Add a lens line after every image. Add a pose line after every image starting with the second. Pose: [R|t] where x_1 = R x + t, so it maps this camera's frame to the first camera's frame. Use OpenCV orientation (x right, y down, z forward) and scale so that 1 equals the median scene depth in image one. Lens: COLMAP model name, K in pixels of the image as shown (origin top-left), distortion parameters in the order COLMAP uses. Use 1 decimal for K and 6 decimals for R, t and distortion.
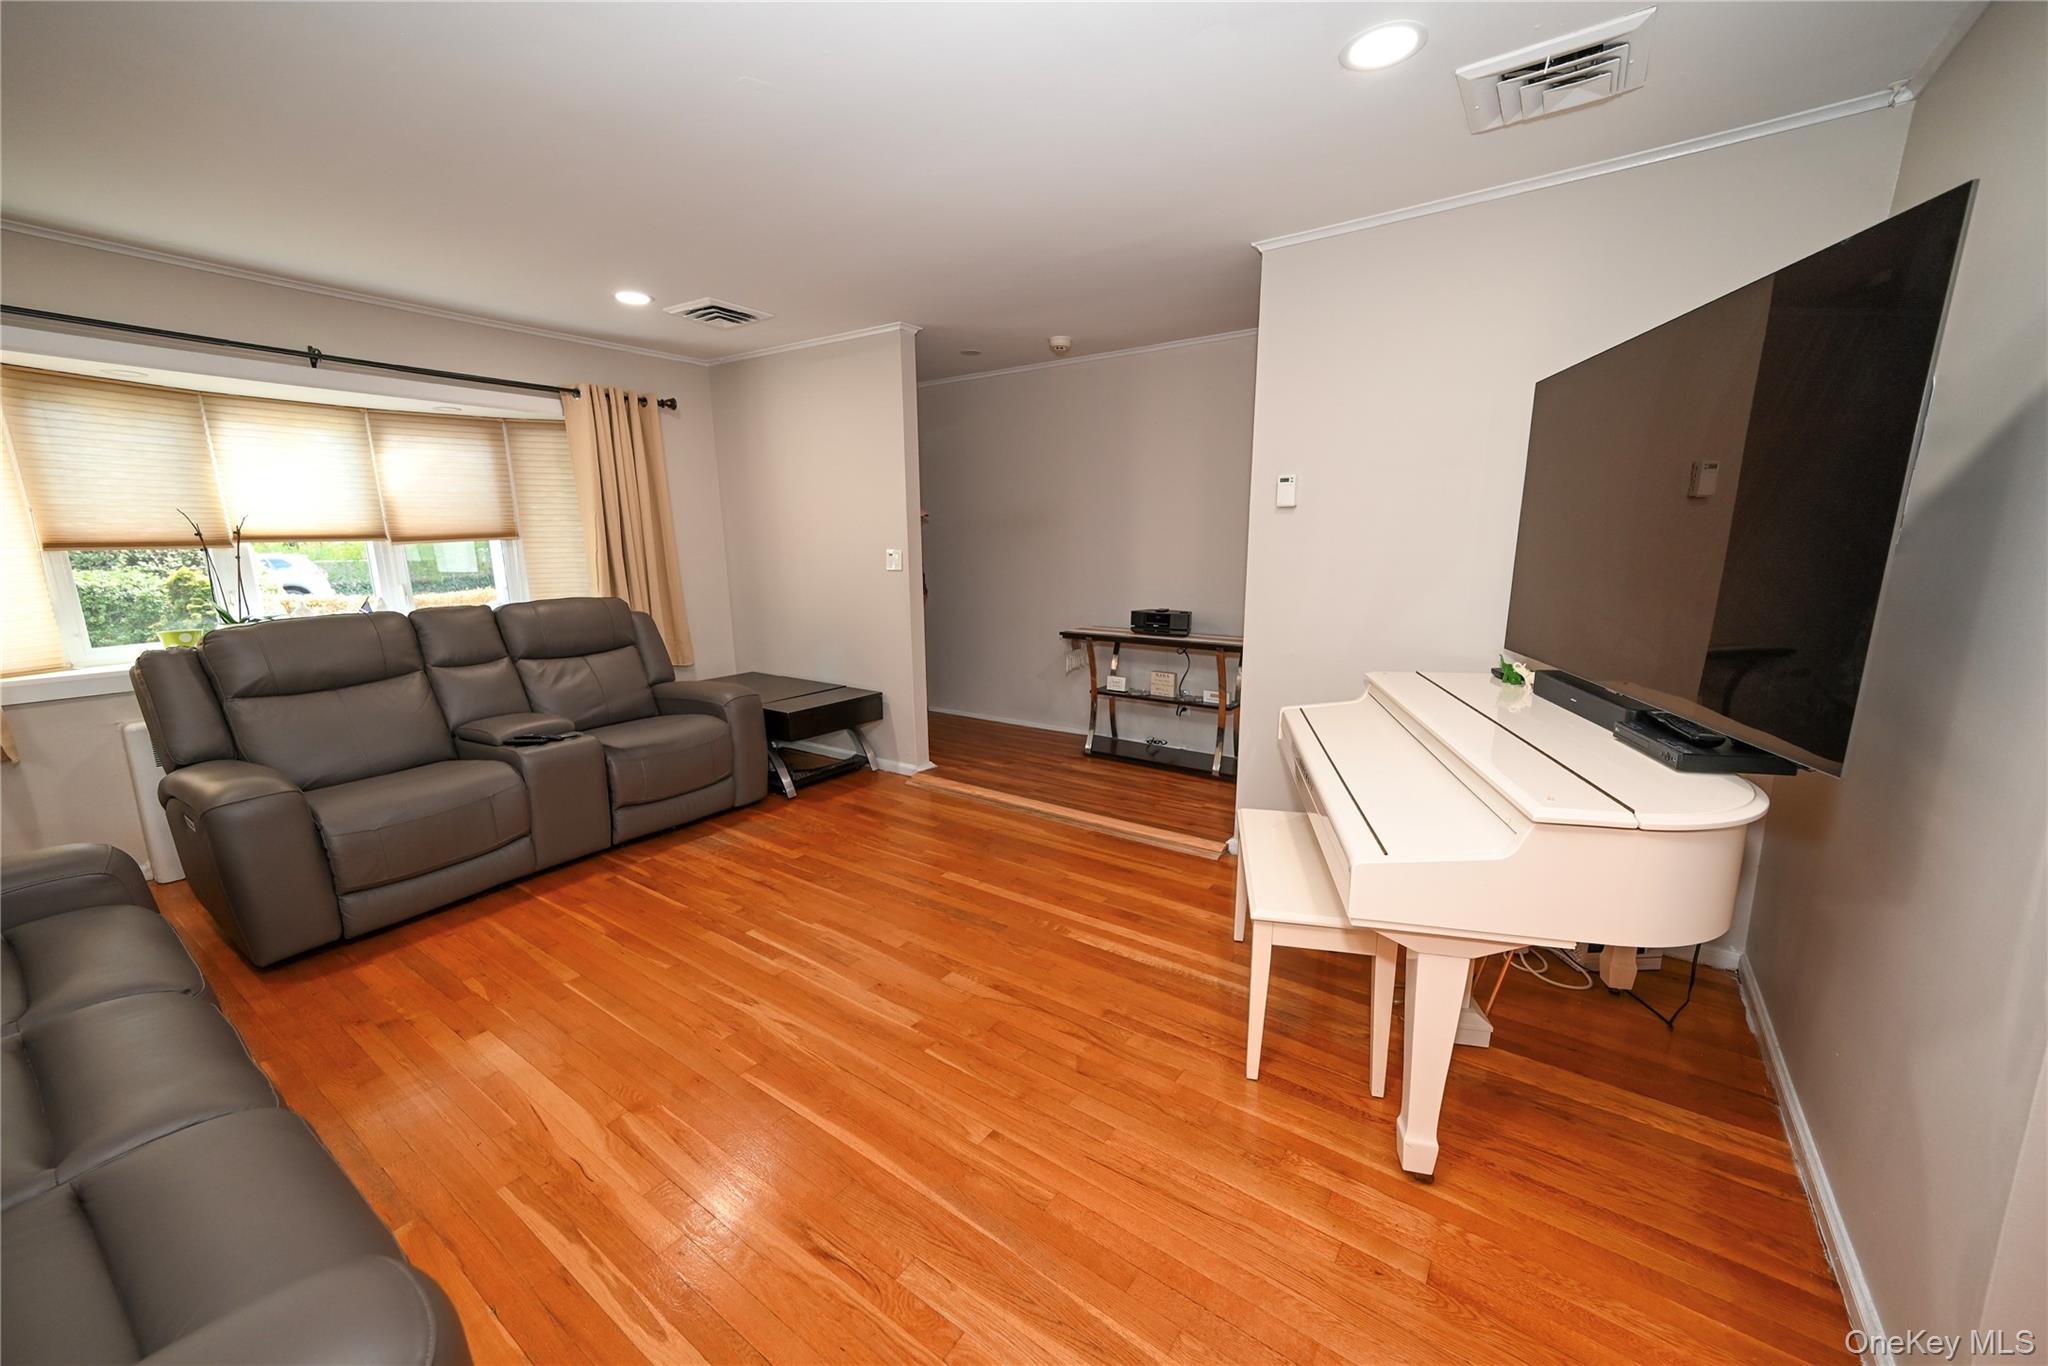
lens RADIAL K [[789.6, 0, 1012.4], [0, 789.6, 686.4], [0, 0, 1]] dist [0.023976, -0.000299]
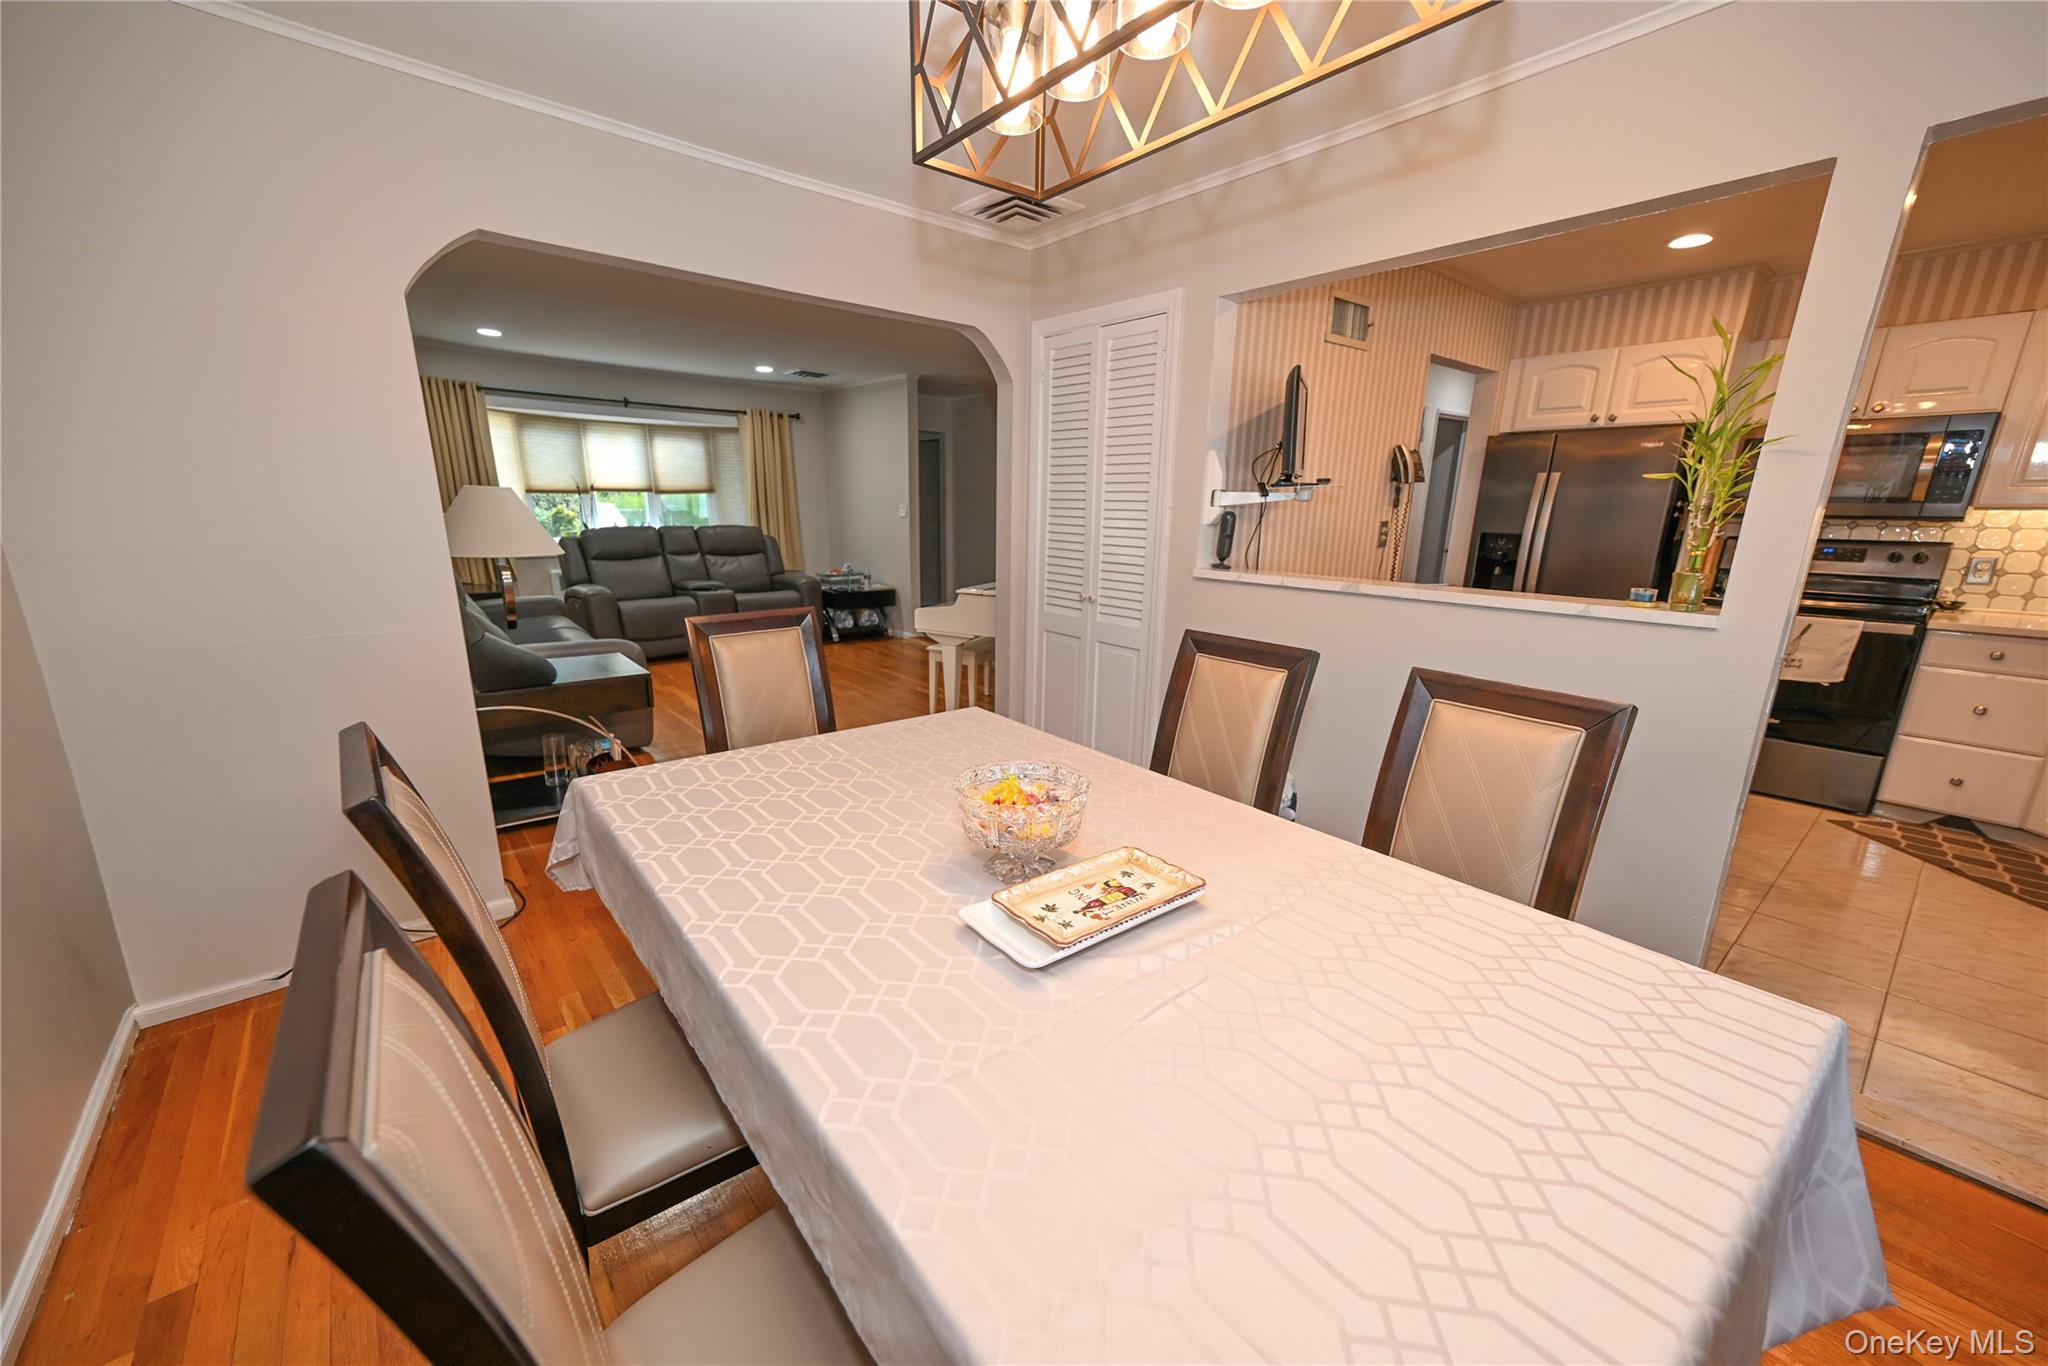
lens RADIAL K [[789.6, 0, 1010.8], [0, 789.6, 691.1], [0, 0, 1]] dist [0.023976, -0.000299]
pose [[0.965715, 0.085182, -0.245231, 0.638298], [-0.073579, 0.995710, 0.056112, 0.141120], [0.248958, -0.036144, 0.967840, -0.744471]]
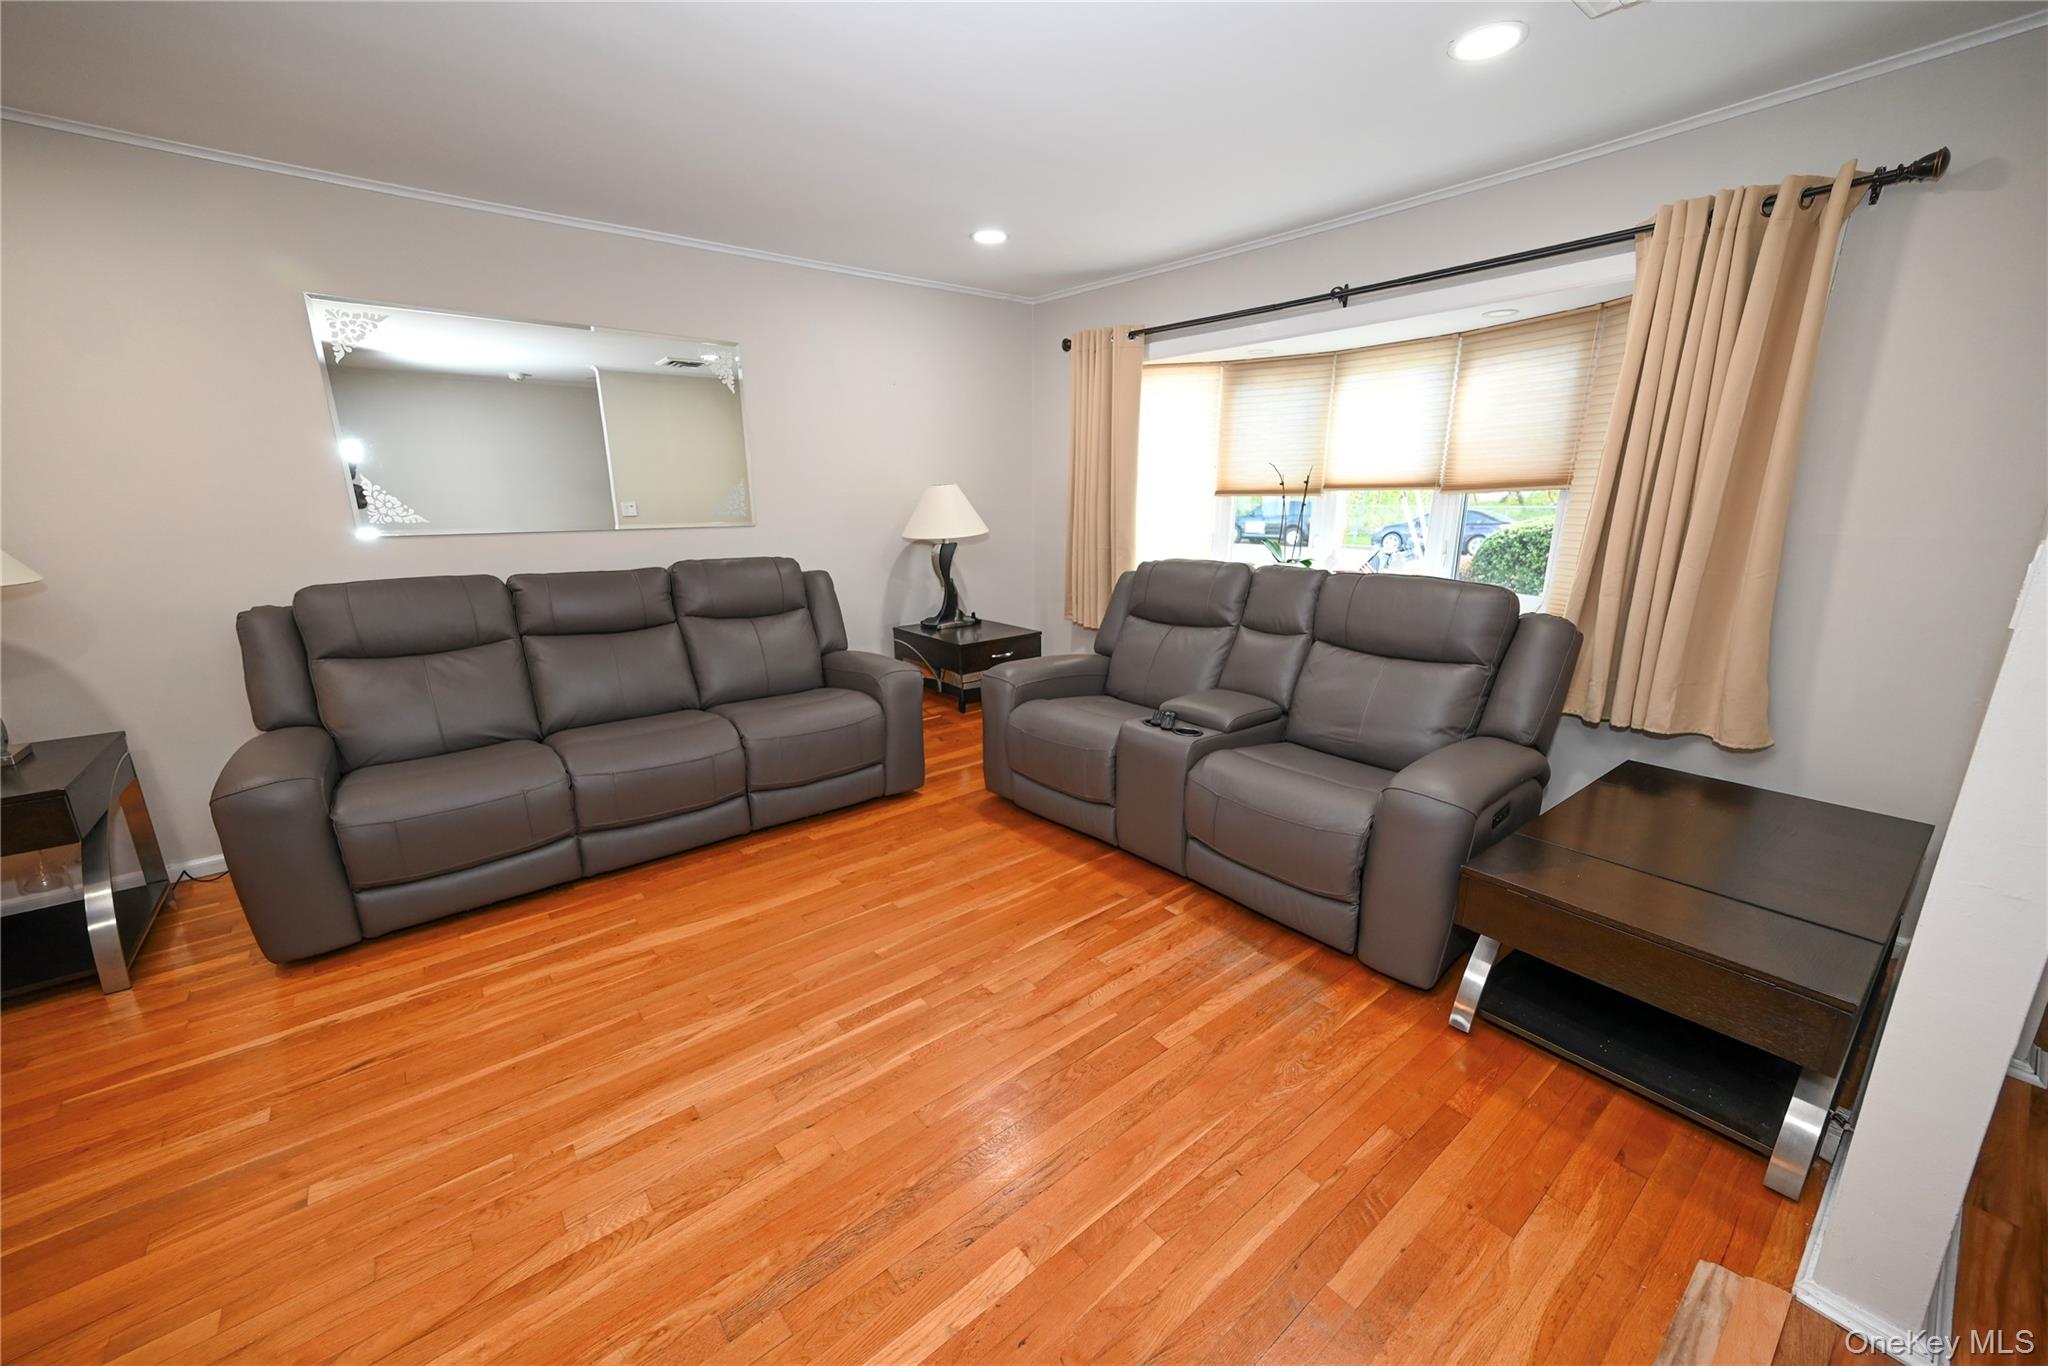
lens RADIAL K [[789.6, 0, 1018.5], [0, 789.6, 692.1], [0, 0, 1]] dist [0.023976, -0.000299]
pose [[-0.252911, 0.252682, -0.933910, 0.226992], [-0.184794, 0.934904, 0.302995, -0.175284], [0.949678, 0.249212, -0.189753, 0.891662]]
